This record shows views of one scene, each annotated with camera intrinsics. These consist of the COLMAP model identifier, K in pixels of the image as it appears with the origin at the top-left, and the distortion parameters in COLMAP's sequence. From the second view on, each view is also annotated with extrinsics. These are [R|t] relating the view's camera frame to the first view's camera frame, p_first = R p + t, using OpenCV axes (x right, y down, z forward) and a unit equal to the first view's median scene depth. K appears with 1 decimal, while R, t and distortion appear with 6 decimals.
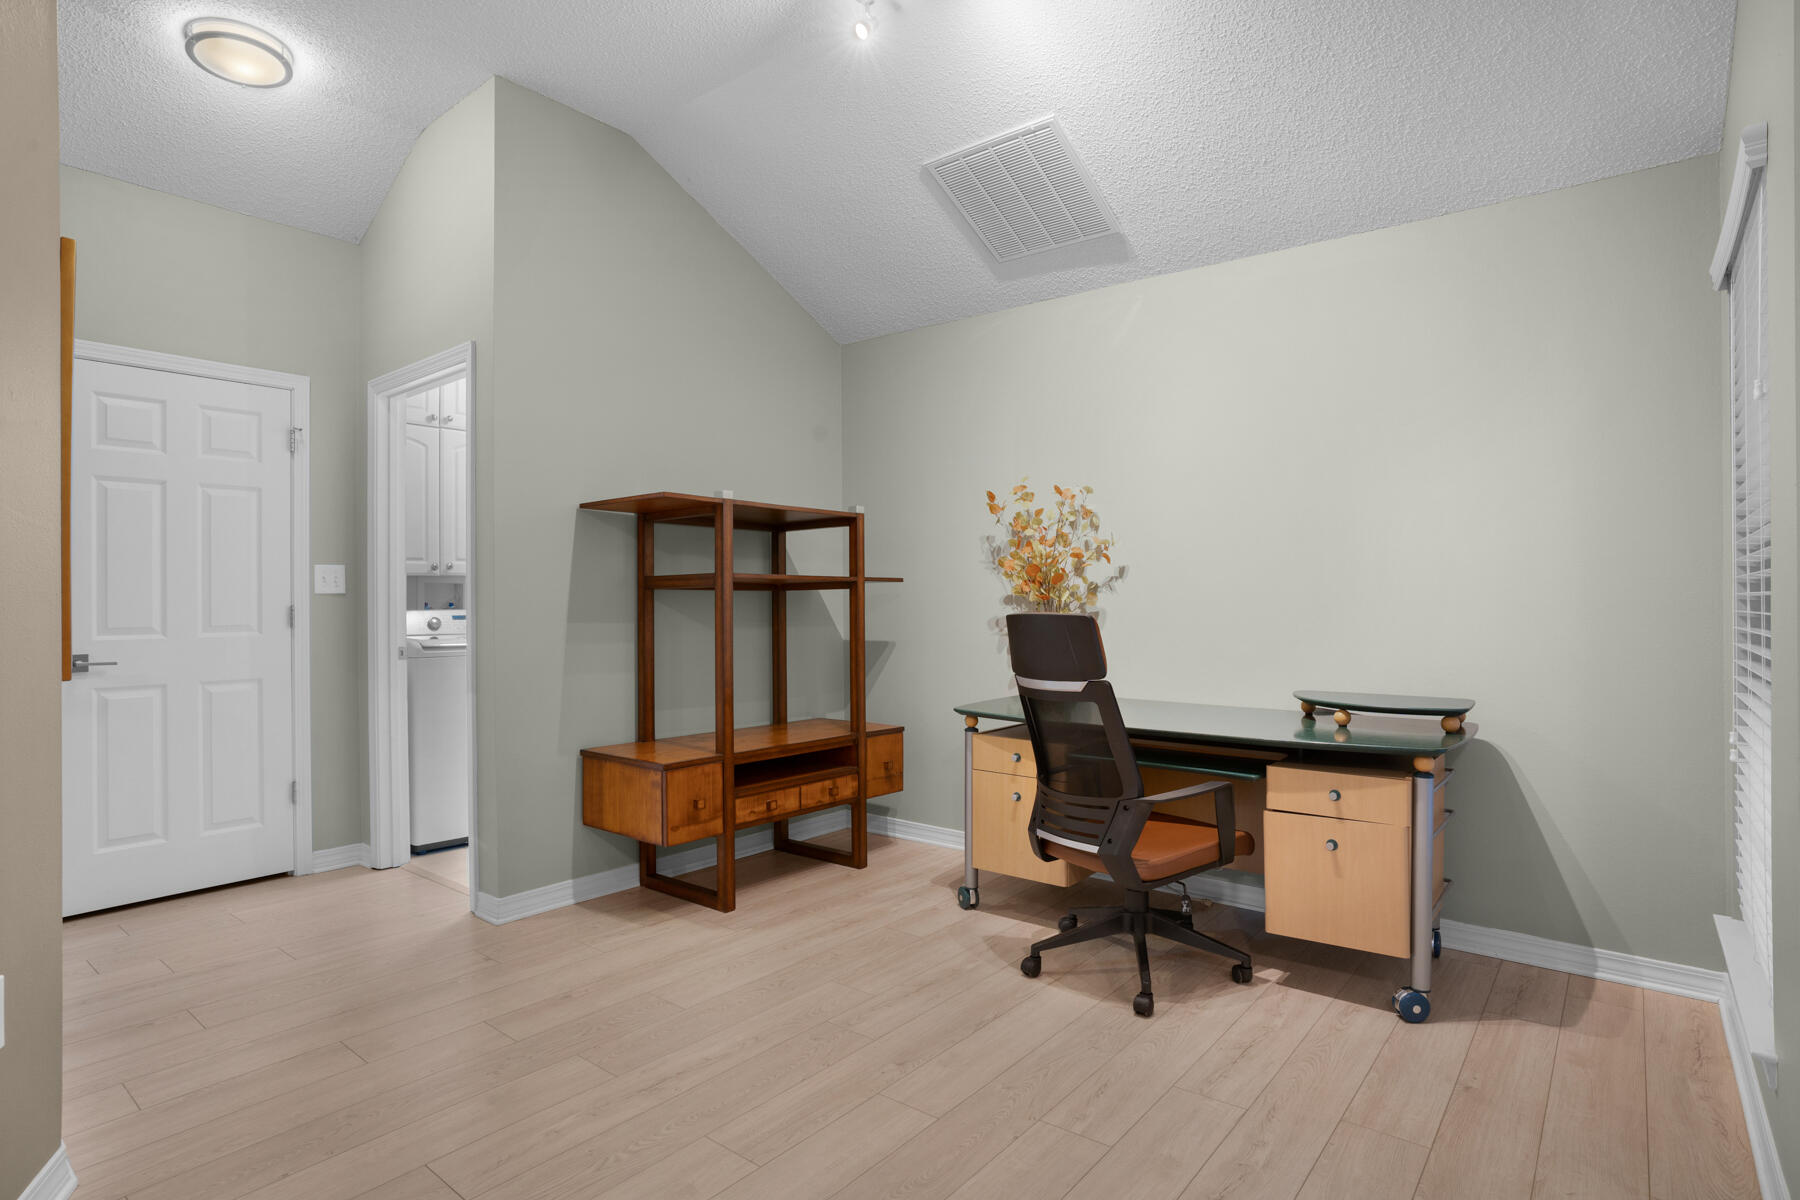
lens RADIAL K [[906.2, 0, 923.0], [0, 906.2, 597.5], [0, 0, 1]] dist [-0.023125, 0.007765]
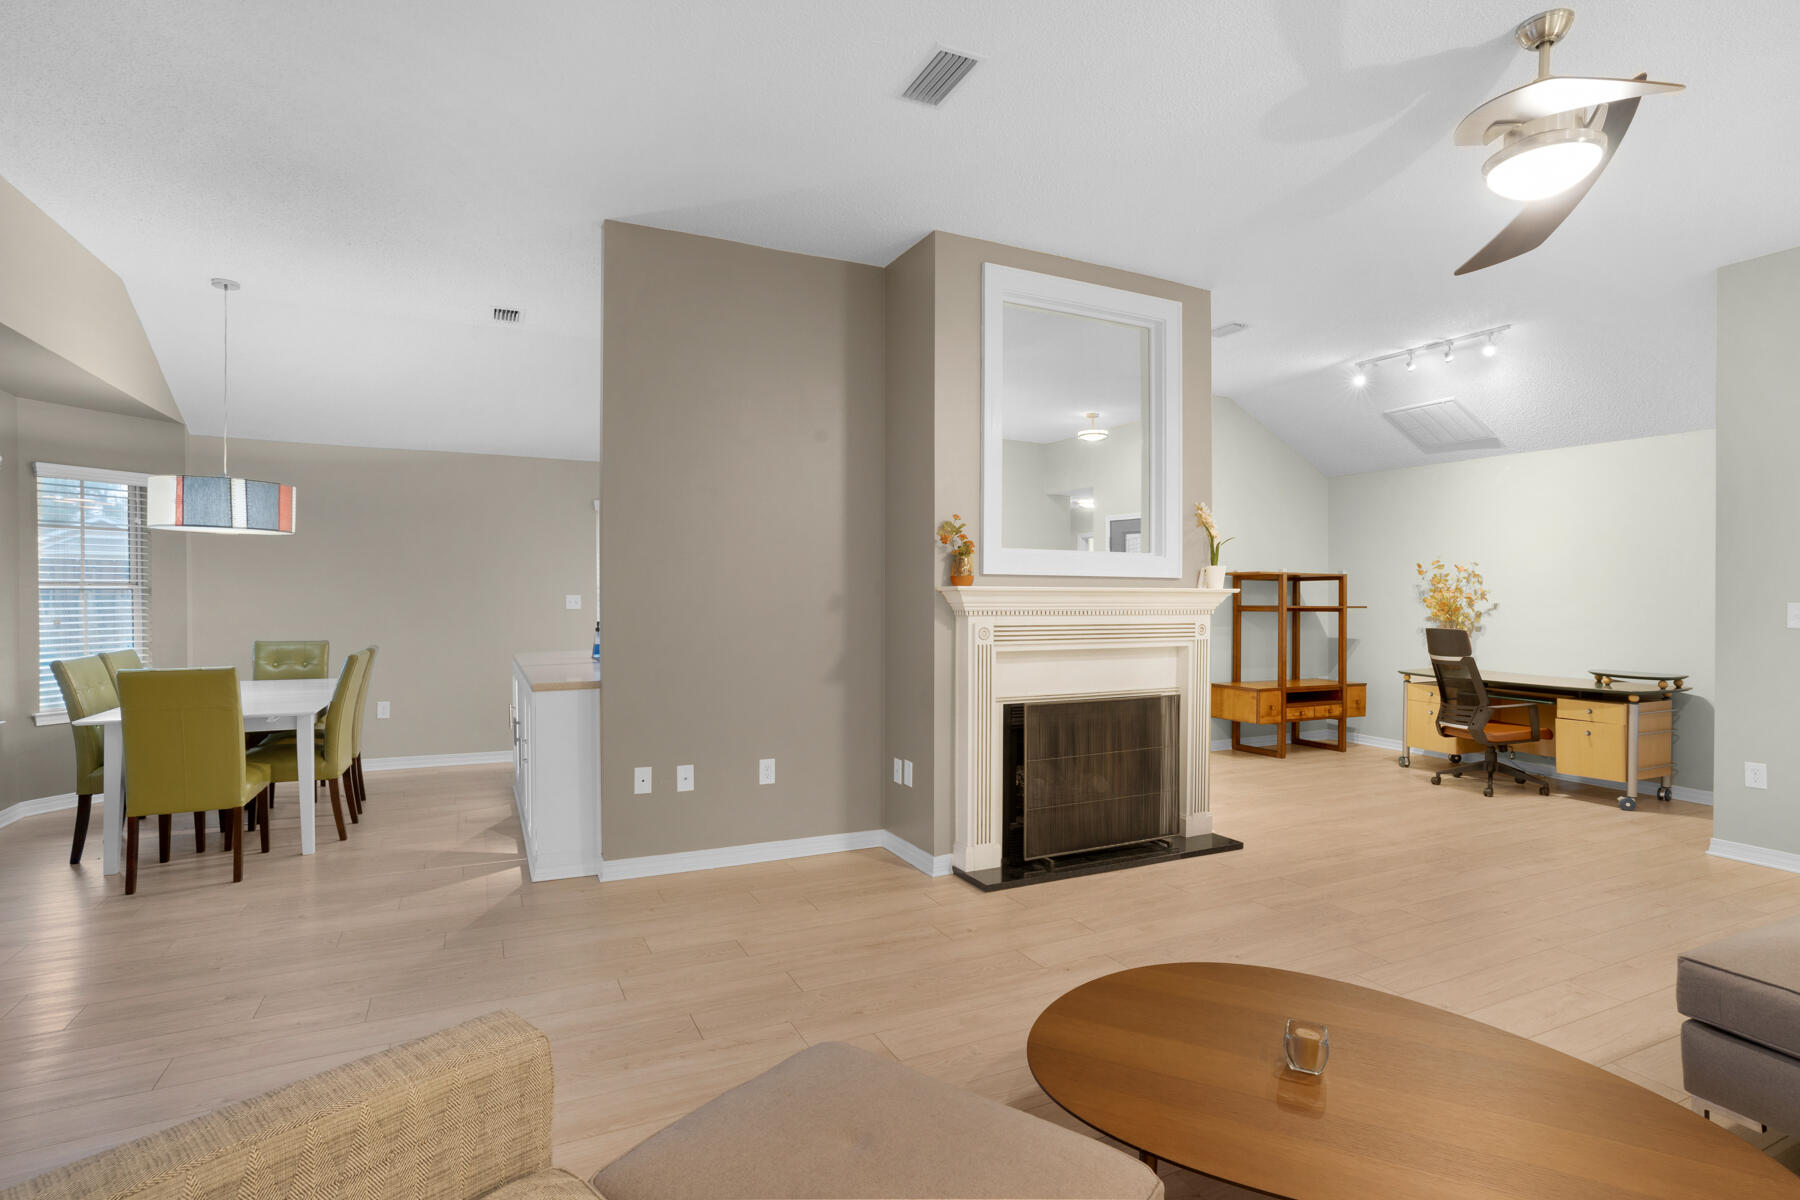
lens RADIAL K [[906.2, 0, 905.8], [0, 906.2, 606.5], [0, 0, 1]] dist [-0.023125, 0.007765]
pose [[0.904354, 0.011822, -0.426619, -0.111315], [-0.005580, 0.999858, 0.015878, -0.056224], [0.426747, -0.011979, 0.904292, -1.407230]]
